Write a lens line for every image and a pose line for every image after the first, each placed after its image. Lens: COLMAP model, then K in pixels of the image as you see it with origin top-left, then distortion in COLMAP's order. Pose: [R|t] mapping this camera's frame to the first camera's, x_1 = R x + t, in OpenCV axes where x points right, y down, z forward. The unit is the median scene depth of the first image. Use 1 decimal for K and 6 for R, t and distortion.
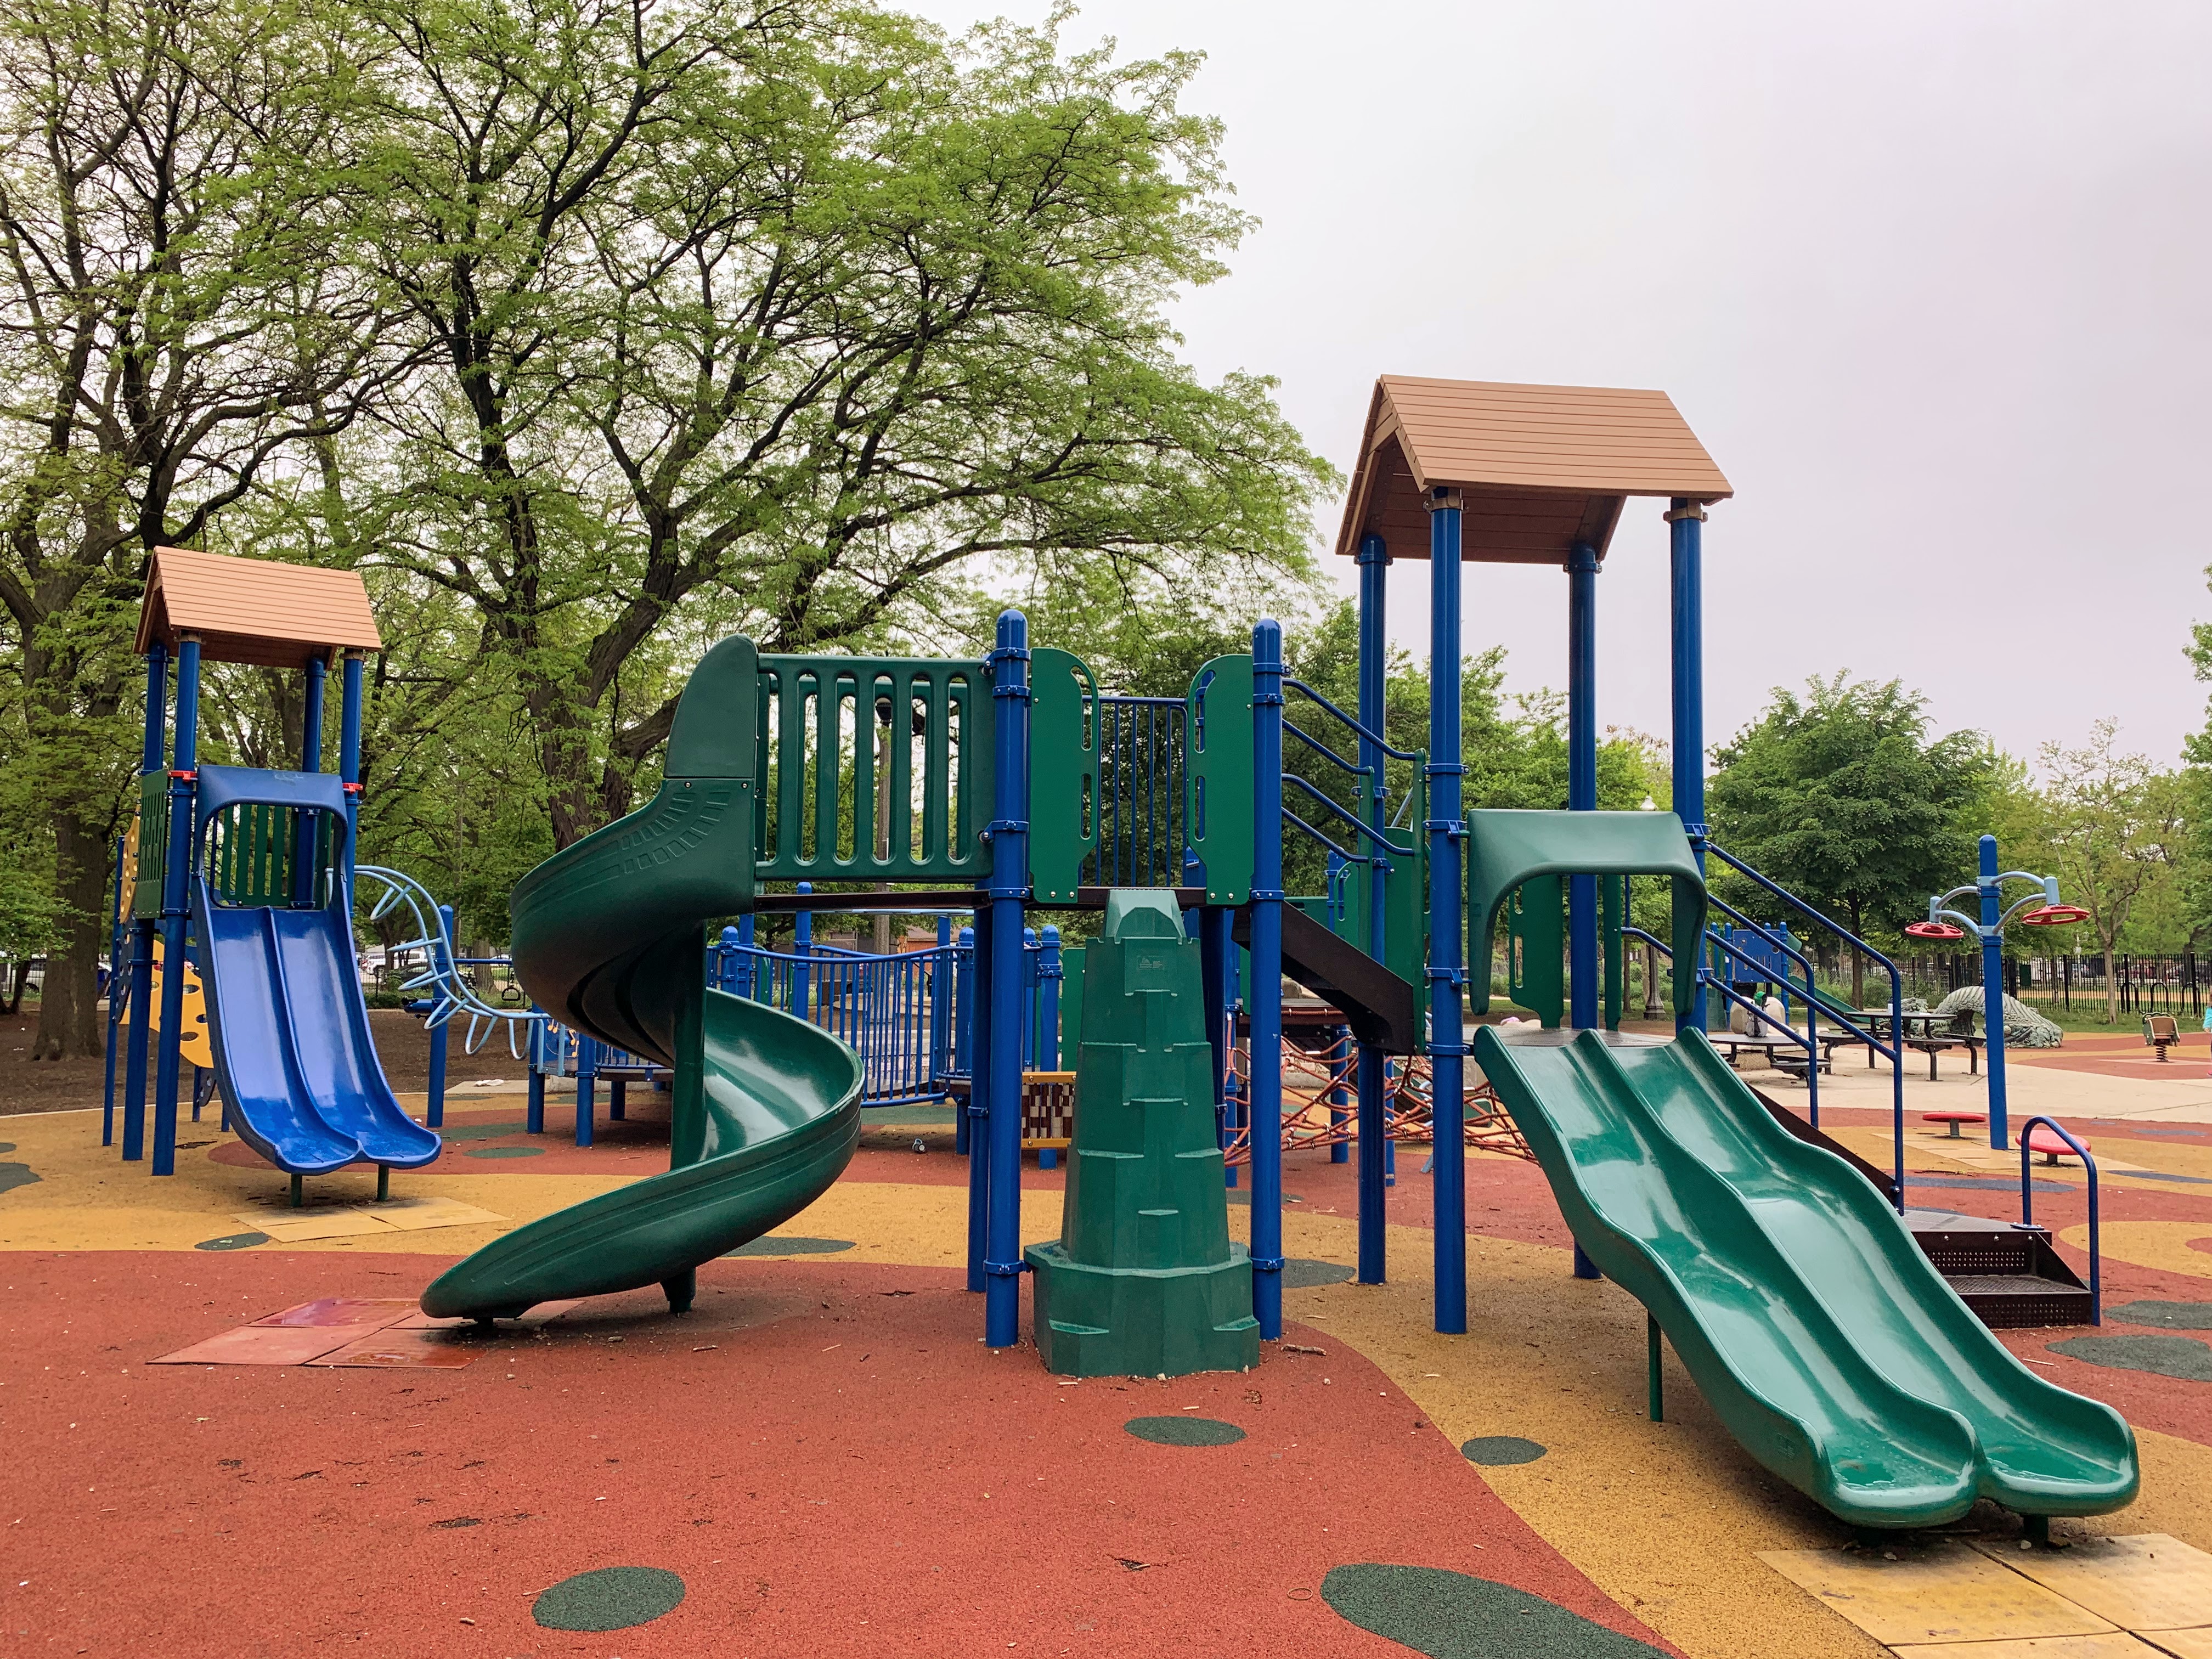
lens RADIAL K [[1685.1, 0, 1107.3], [0, 1685.1, 827.5], [0, 0, 1]] dist [0.037680, -0.036801]
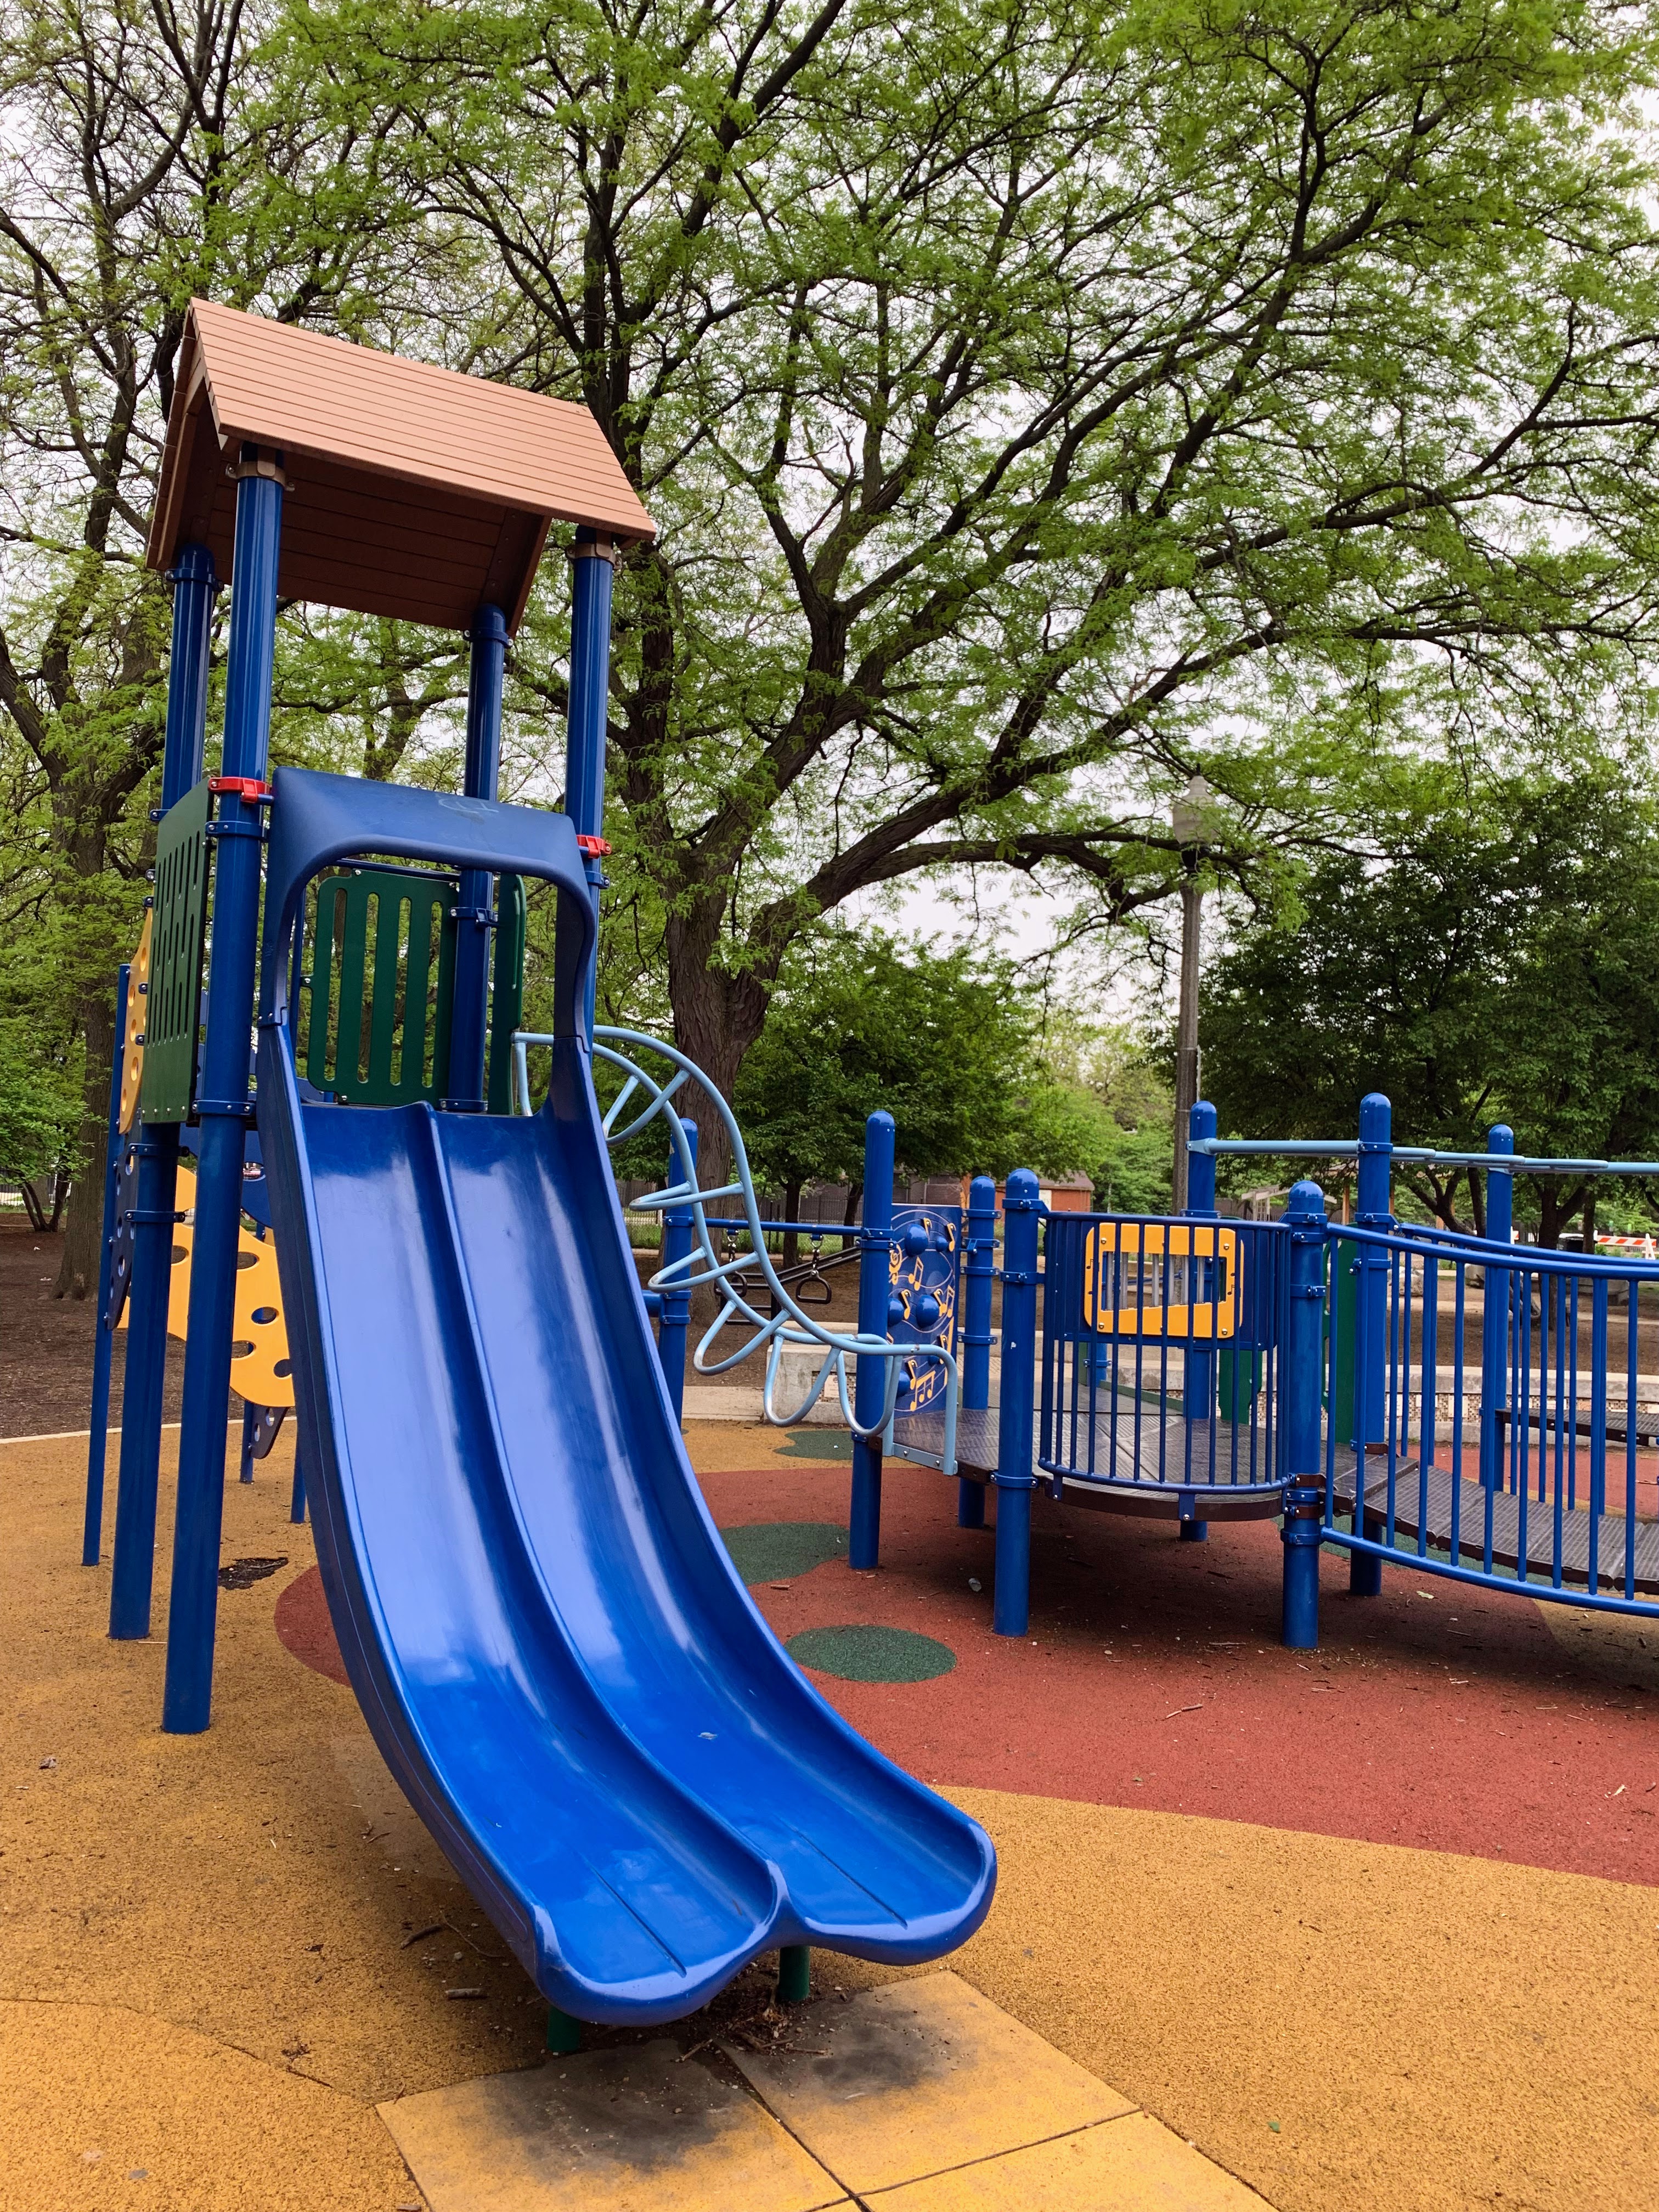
lens RADIAL K [[1685.1, 0, 829.8], [0, 1685.1, 1105.8], [0, 0, 1]] dist [0.037680, -0.036801]
pose [[0.987779, 0.026951, -0.153514, -0.277589], [-0.023646, 0.999449, 0.023313, 0.029978], [0.154058, -0.019398, 0.987871, 0.505139]]
